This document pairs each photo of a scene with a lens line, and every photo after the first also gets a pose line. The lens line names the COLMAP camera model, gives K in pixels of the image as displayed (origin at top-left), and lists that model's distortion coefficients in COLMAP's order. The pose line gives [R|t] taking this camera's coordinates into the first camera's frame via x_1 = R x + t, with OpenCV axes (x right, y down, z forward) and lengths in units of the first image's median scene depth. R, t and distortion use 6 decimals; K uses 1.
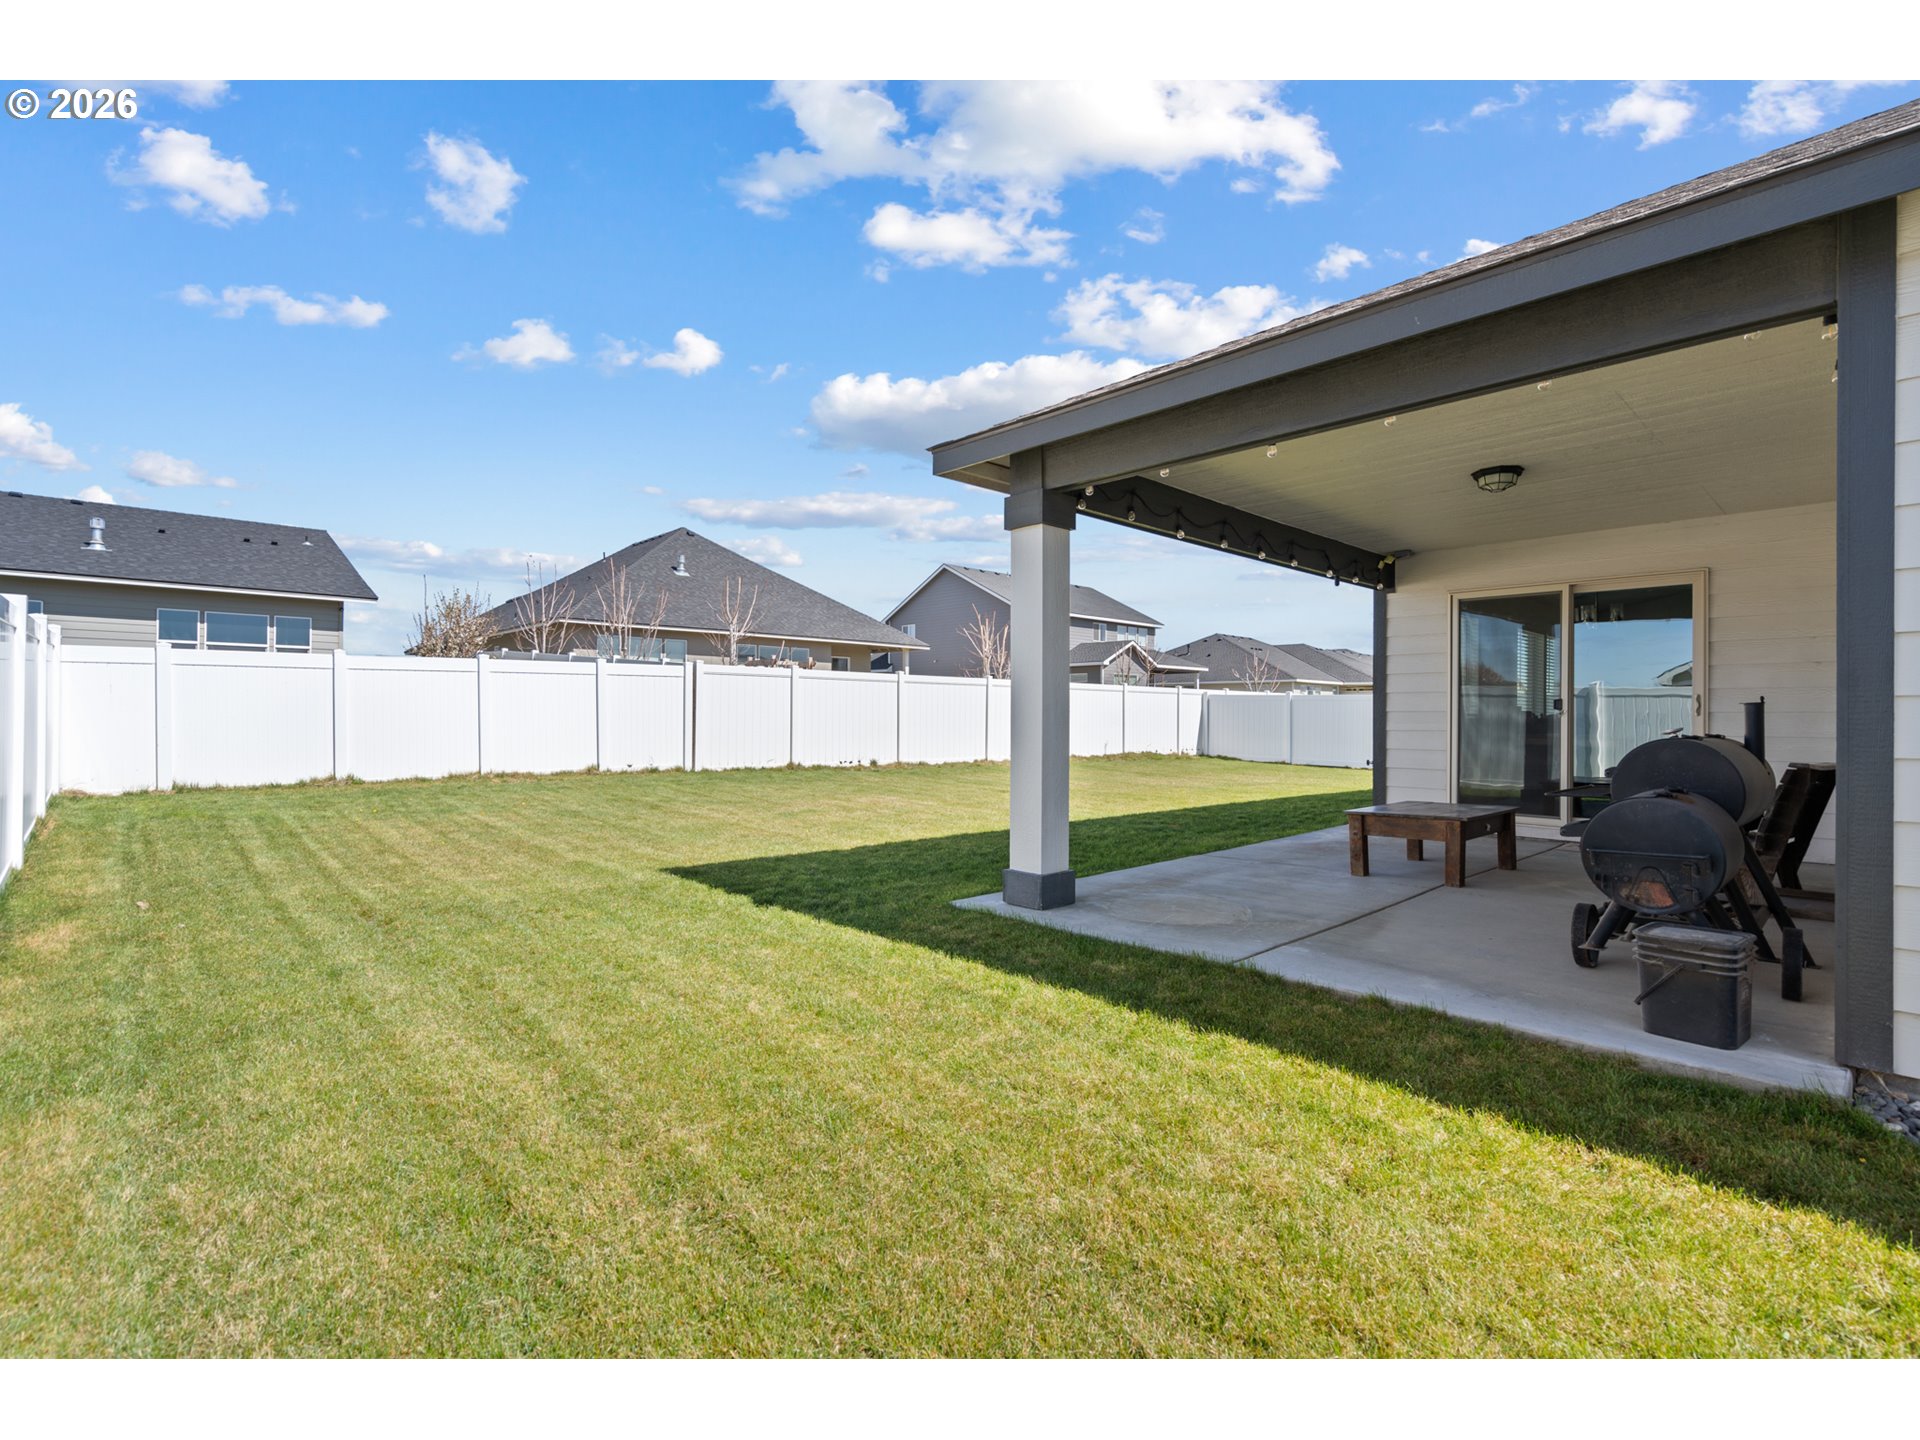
lens RADIAL K [[878.0, 0, 949.5], [0, 878.0, 722.0], [0, 0, 1]] dist [-0.001168, 0.000117]
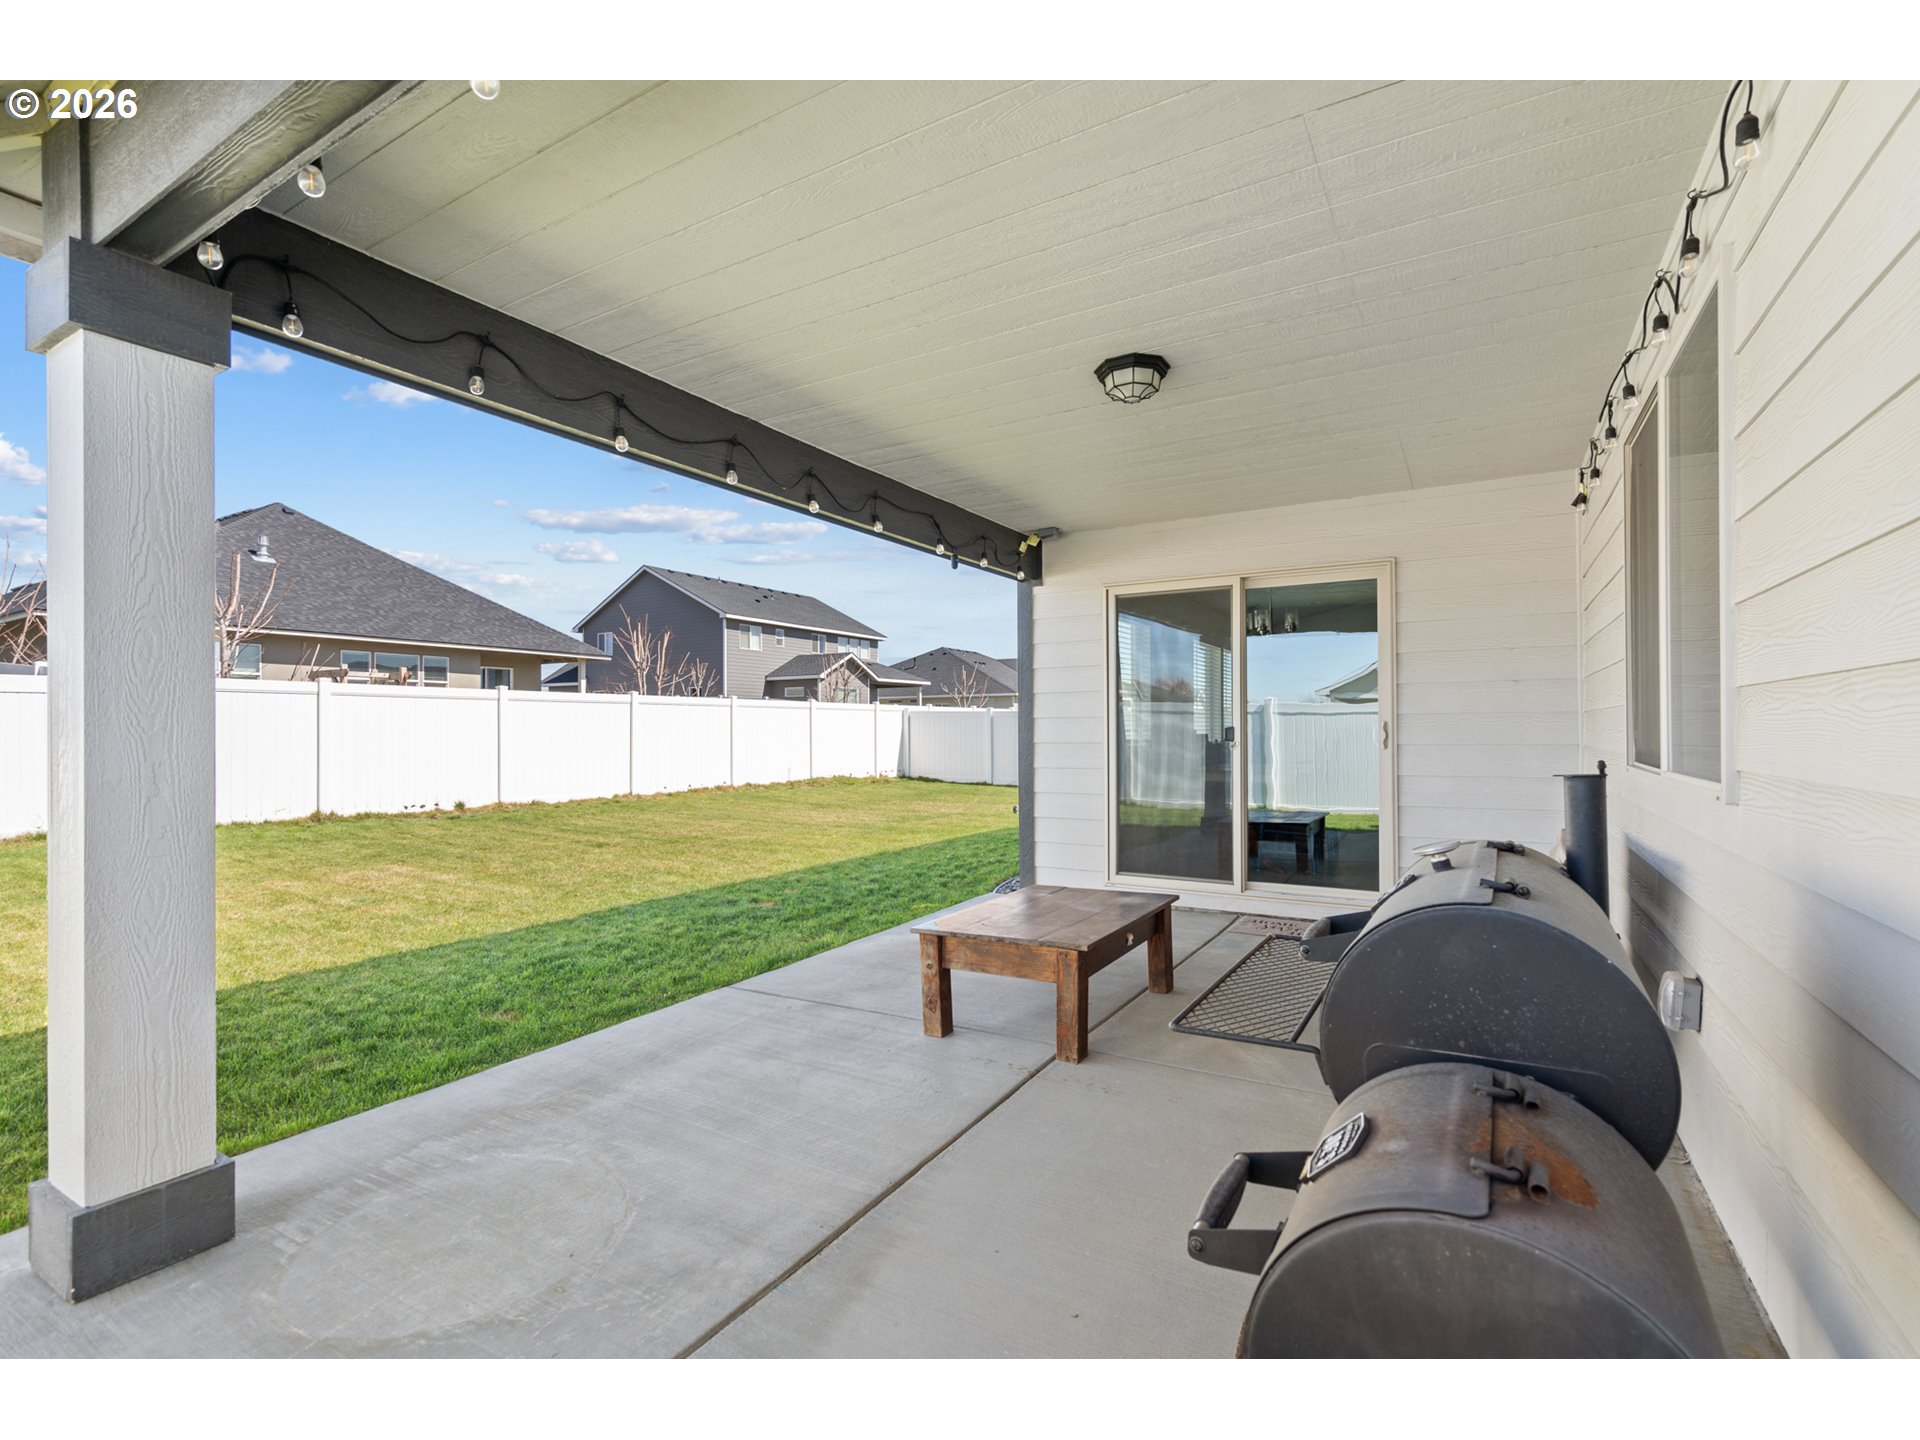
lens RADIAL K [[873.6, 0, 947.7], [0, 873.6, 737.9], [0, 0, 1]] dist [-0.003105, -0.000083]
pose [[0.960360, -0.014534, 0.278383, 0.115235], [0.013542, 0.999893, 0.005485, -0.011267], [-0.278433, -0.001498, 0.960454, 0.158199]]
